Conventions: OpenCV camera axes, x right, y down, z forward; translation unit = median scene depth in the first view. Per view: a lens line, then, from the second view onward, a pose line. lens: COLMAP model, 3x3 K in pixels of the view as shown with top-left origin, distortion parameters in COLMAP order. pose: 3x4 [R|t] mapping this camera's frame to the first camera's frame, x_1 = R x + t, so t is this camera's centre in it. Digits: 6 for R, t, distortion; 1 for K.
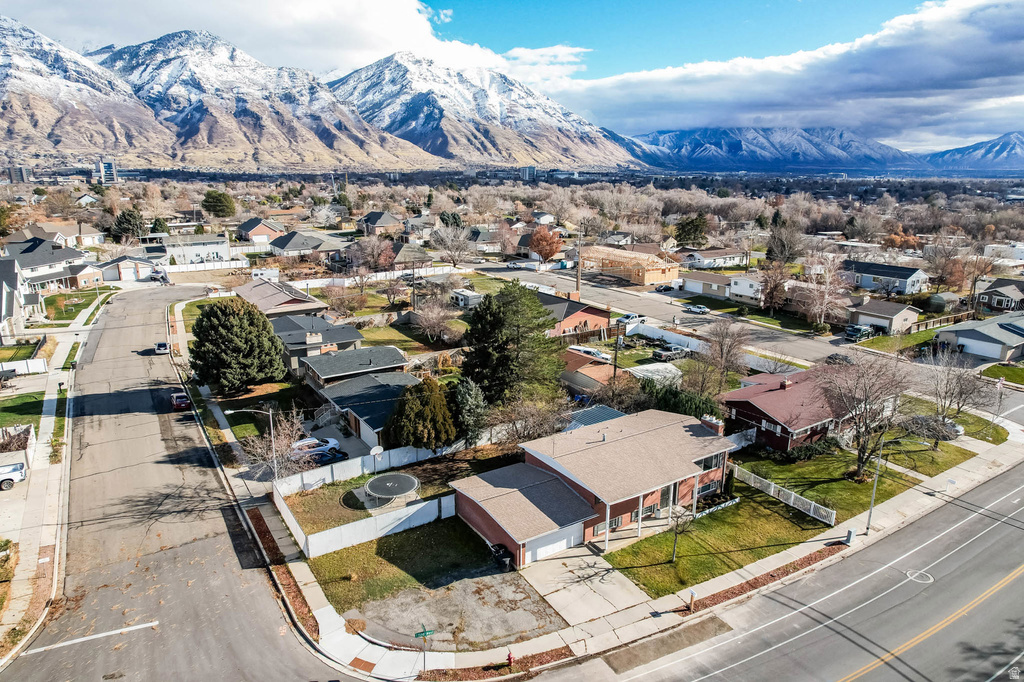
lens RADIAL K [[659.2, 0, 512.0], [0, 659.2, 337.5], [0, 0, 1]] dist [-0.076622, 0.068128]
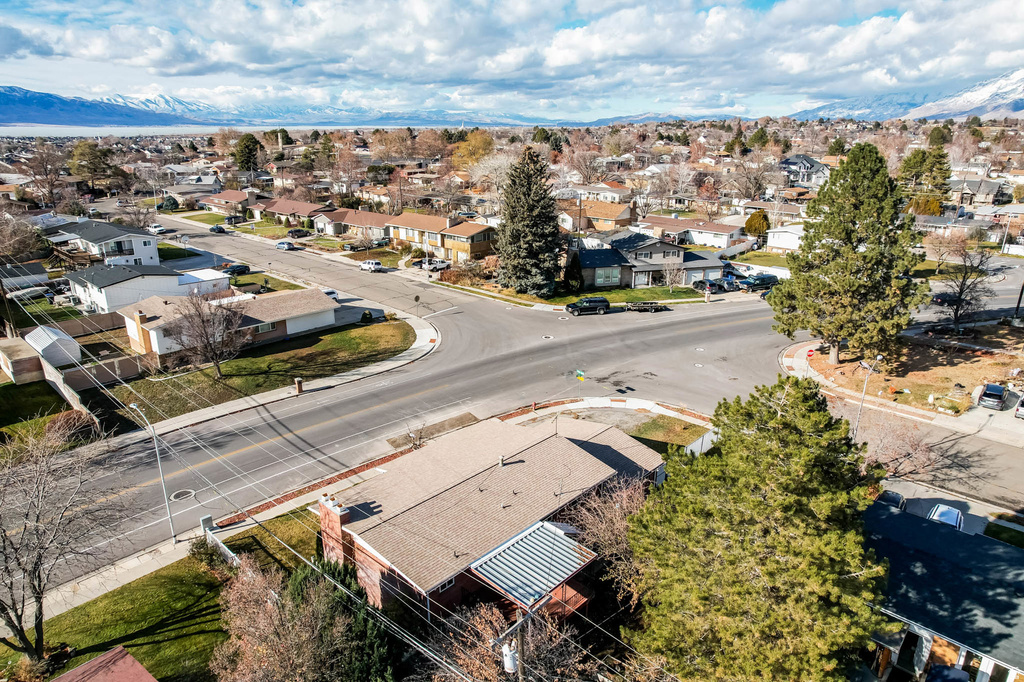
lens RADIAL K [[659.2, 0, 512.8], [0, 659.2, 343.0], [0, 0, 1]] dist [-0.076622, 0.068128]
pose [[-0.968611, 0.068185, -0.239048, 0.236578], [-0.073764, 0.839492, 0.538342, -0.283452], [0.237386, 0.539077, -0.808111, 1.224063]]
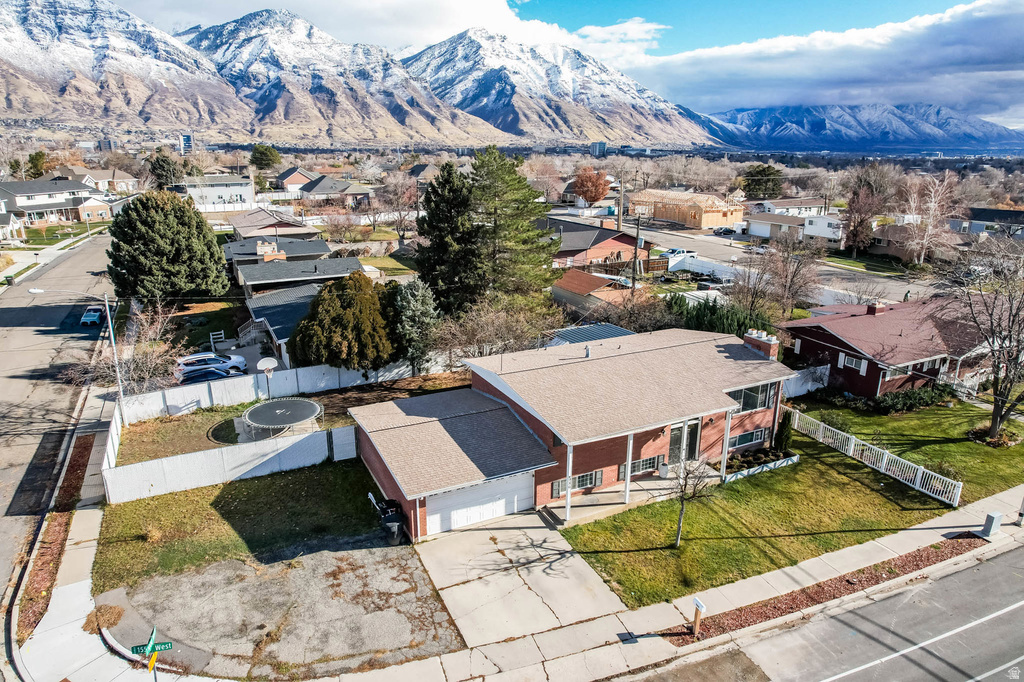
lens RADIAL K [[659.2, 0, 511.1], [0, 659.2, 338.0], [0, 0, 1]] dist [-0.076622, 0.068128]
pose [[0.994363, 0.031887, -0.101121, 0.104493], [-0.028686, 0.999045, 0.032948, 0.095540], [0.102075, -0.029862, 0.994328, 0.275107]]
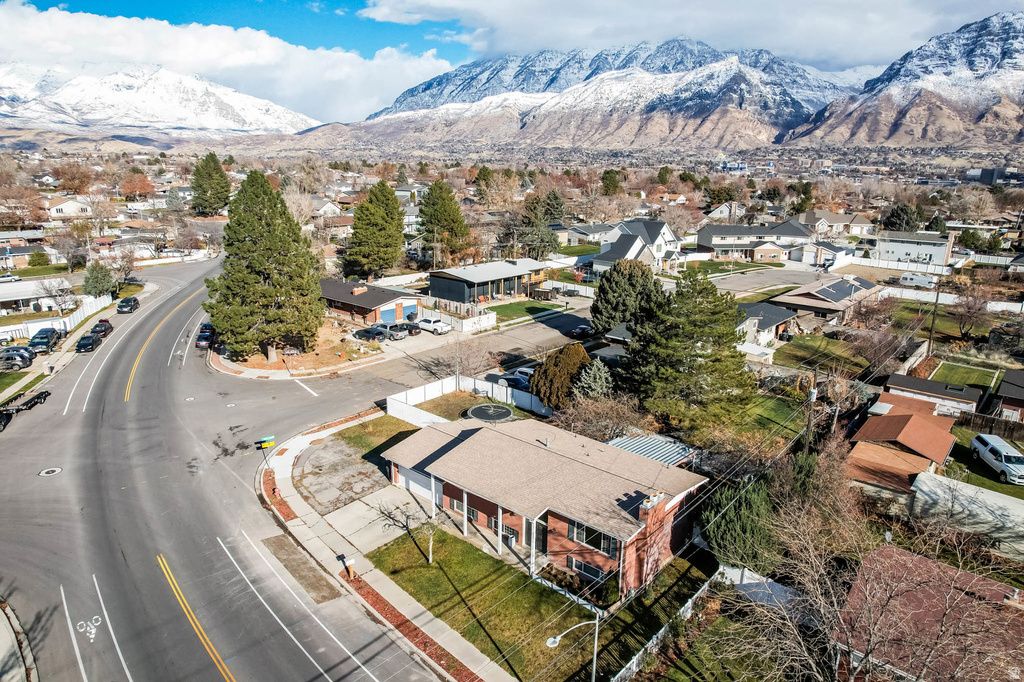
lens RADIAL K [[659.2, 0, 511.5], [0, 659.2, 336.8], [0, 0, 1]] dist [-0.076622, 0.068128]
pose [[0.271701, 0.248656, -0.929704, 0.715955], [-0.254043, 0.950310, 0.179925, -0.098140], [0.928246, 0.187299, 0.321369, 0.524774]]
